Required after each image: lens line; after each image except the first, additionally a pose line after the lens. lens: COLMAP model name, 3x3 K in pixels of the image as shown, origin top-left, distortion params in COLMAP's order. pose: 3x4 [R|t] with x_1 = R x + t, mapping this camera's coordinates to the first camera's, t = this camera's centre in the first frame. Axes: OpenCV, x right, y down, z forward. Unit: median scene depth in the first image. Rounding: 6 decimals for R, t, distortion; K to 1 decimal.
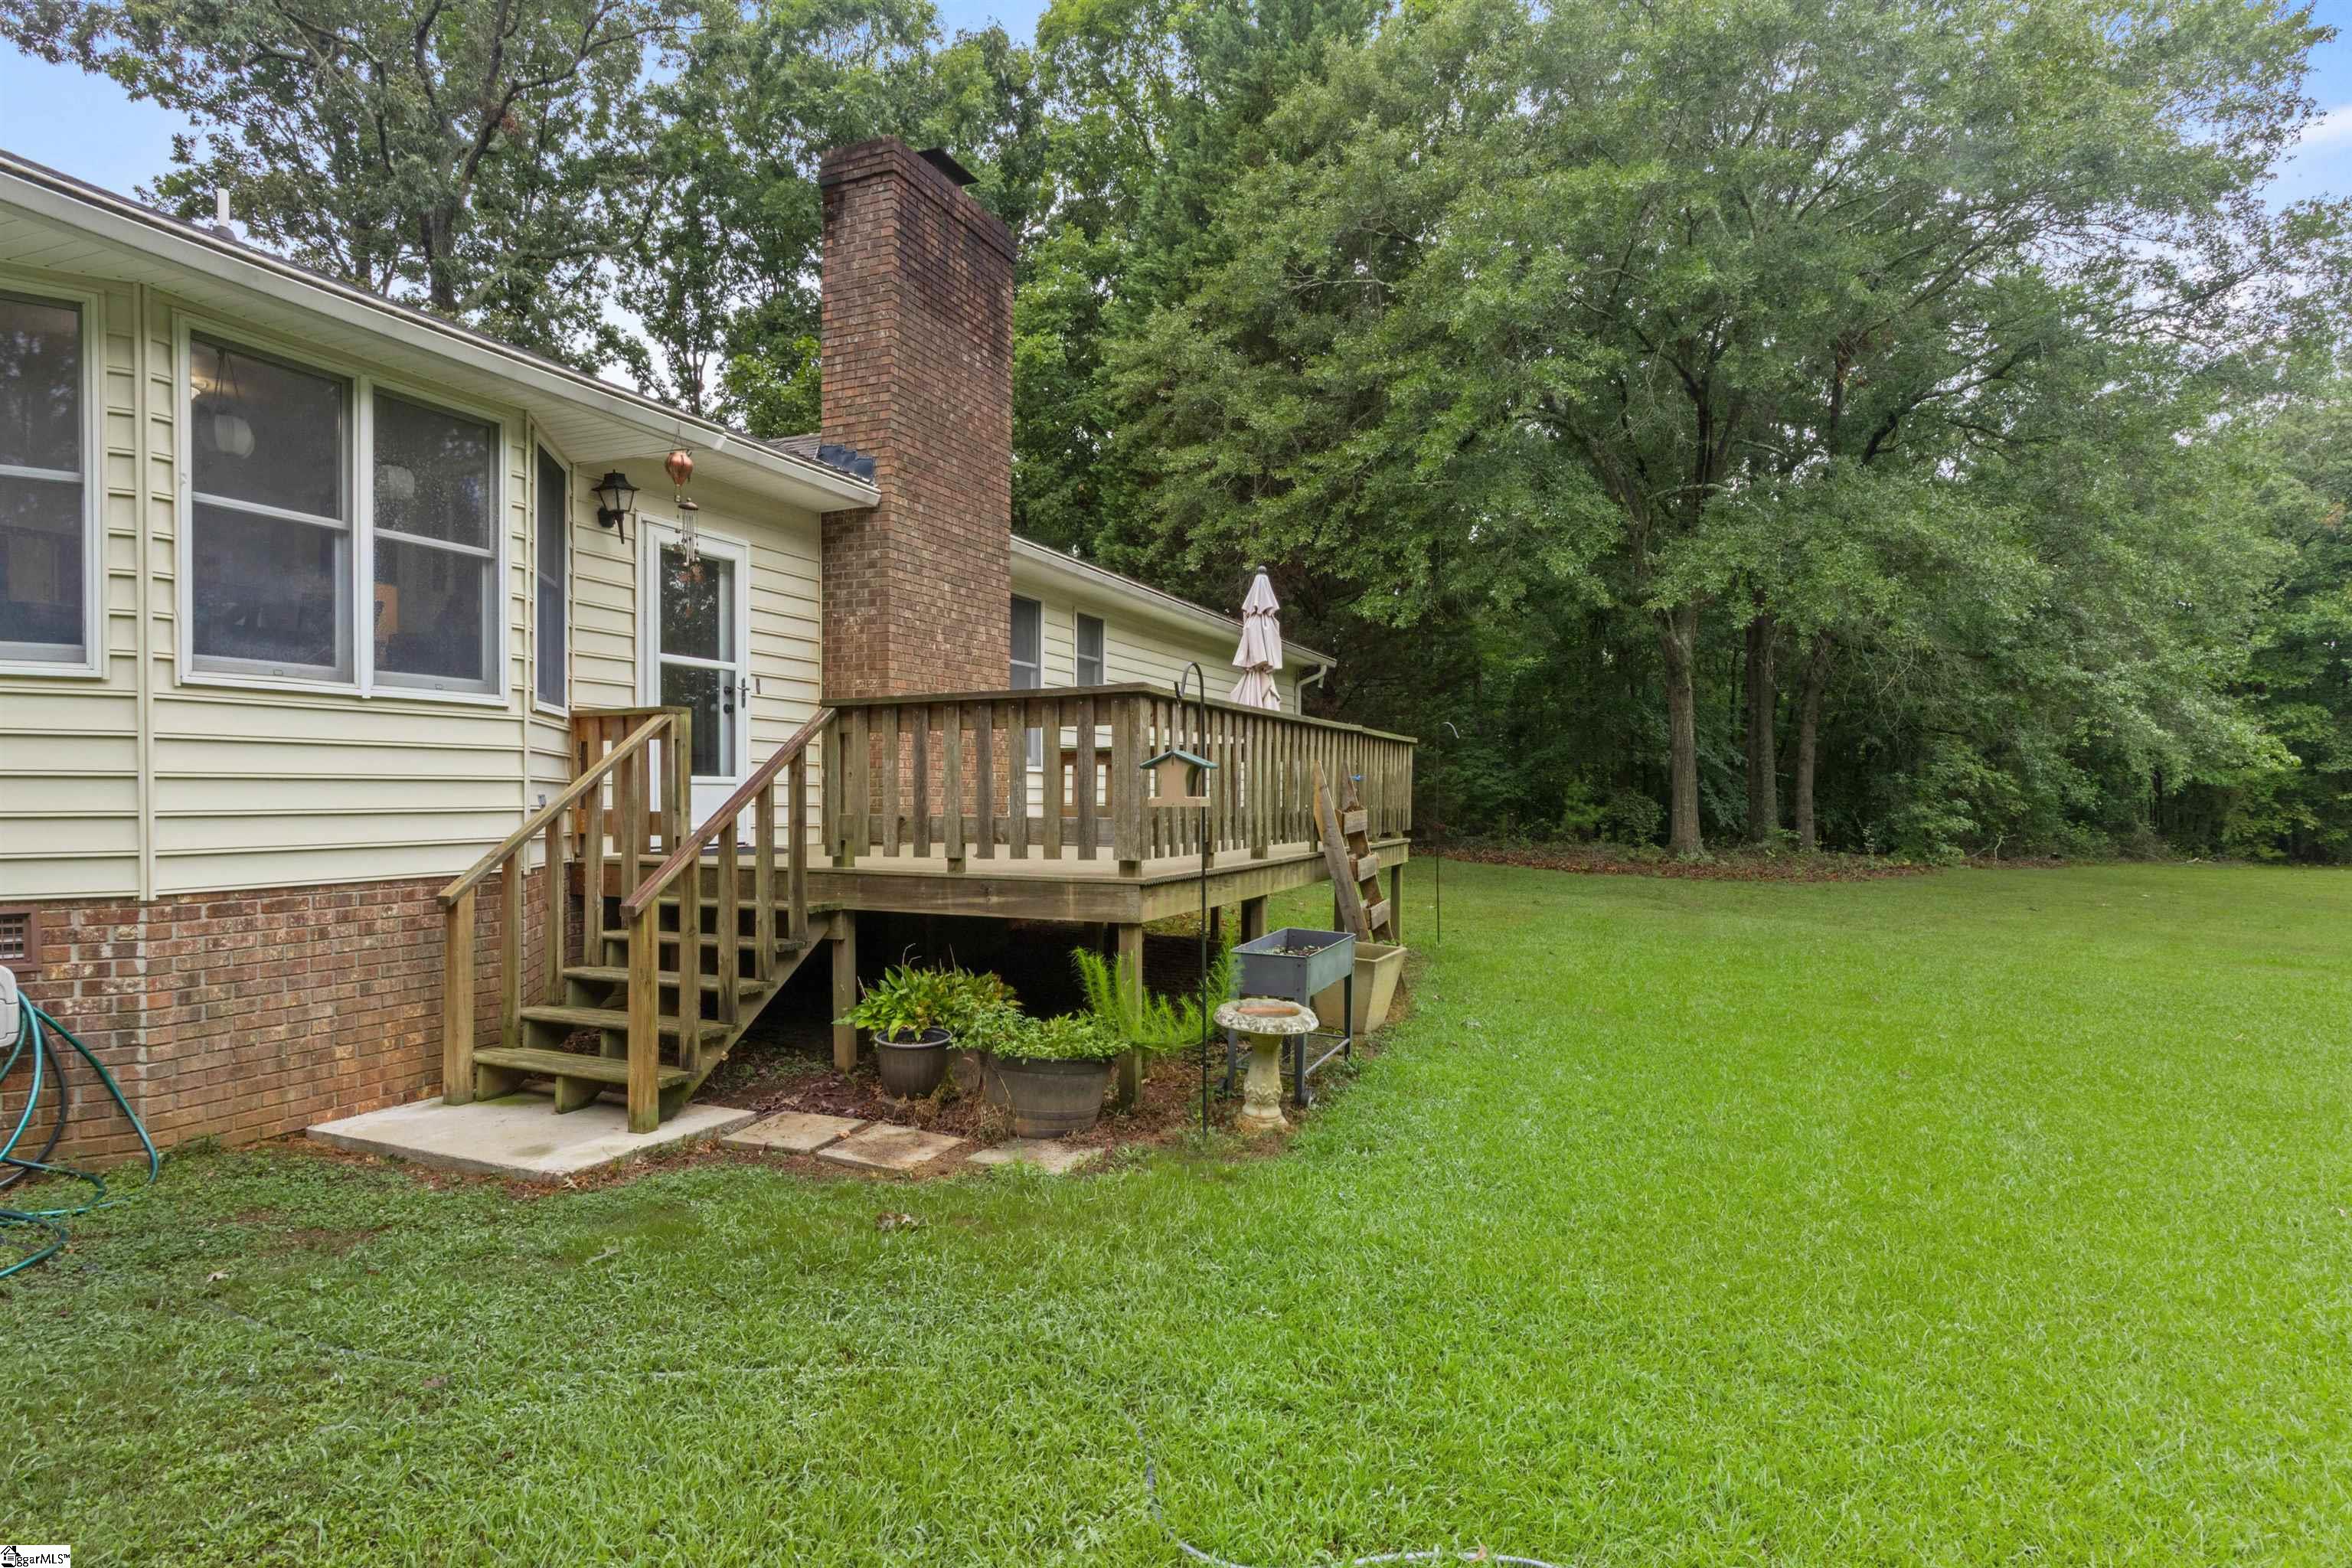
lens RADIAL K [[1279.4, 0, 1176.0], [0, 1279.4, 784.0], [0, 0, 1]] dist [0.001931, -0.000044]
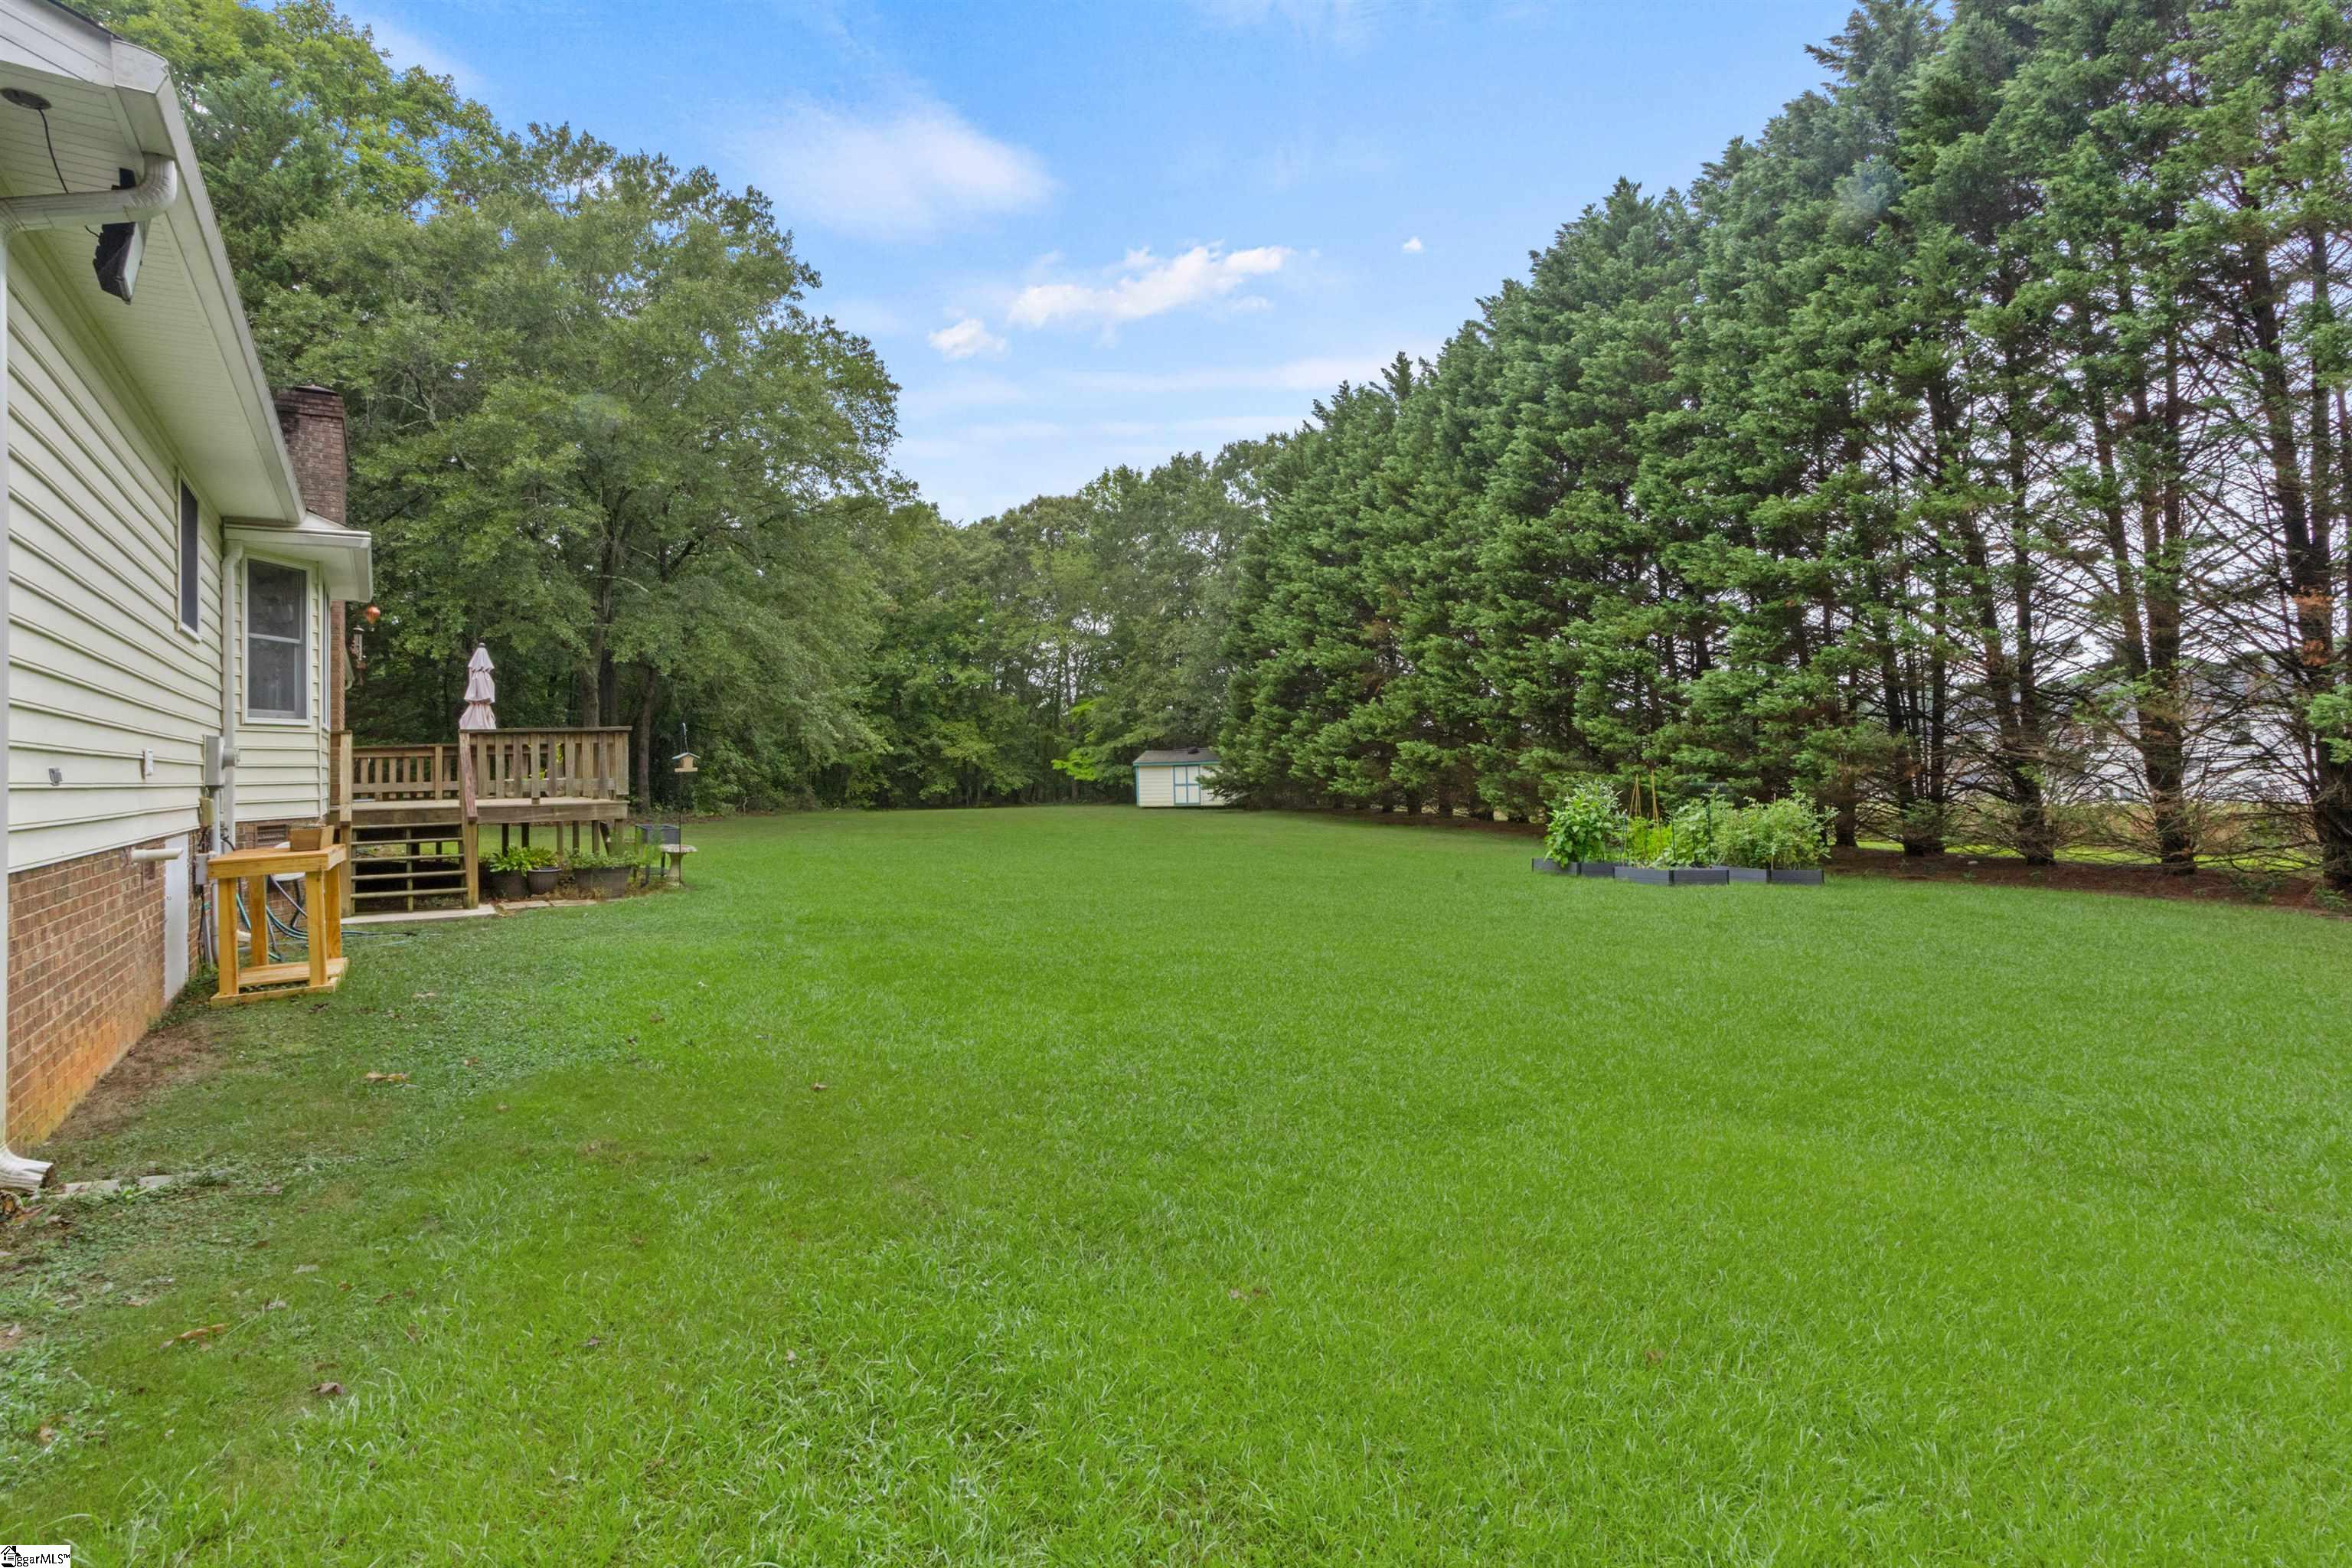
lens RADIAL K [[1159.4, 0, 1176.0], [0, 1159.4, 784.0], [0, 0, 1]] dist [0.000360, 0.000091]
pose [[0.551422, -0.025491, 0.833837, -0.265346], [0.011989, 0.999672, 0.022632, -0.001191], [-0.834140, -0.002483, 0.551547, -0.239054]]
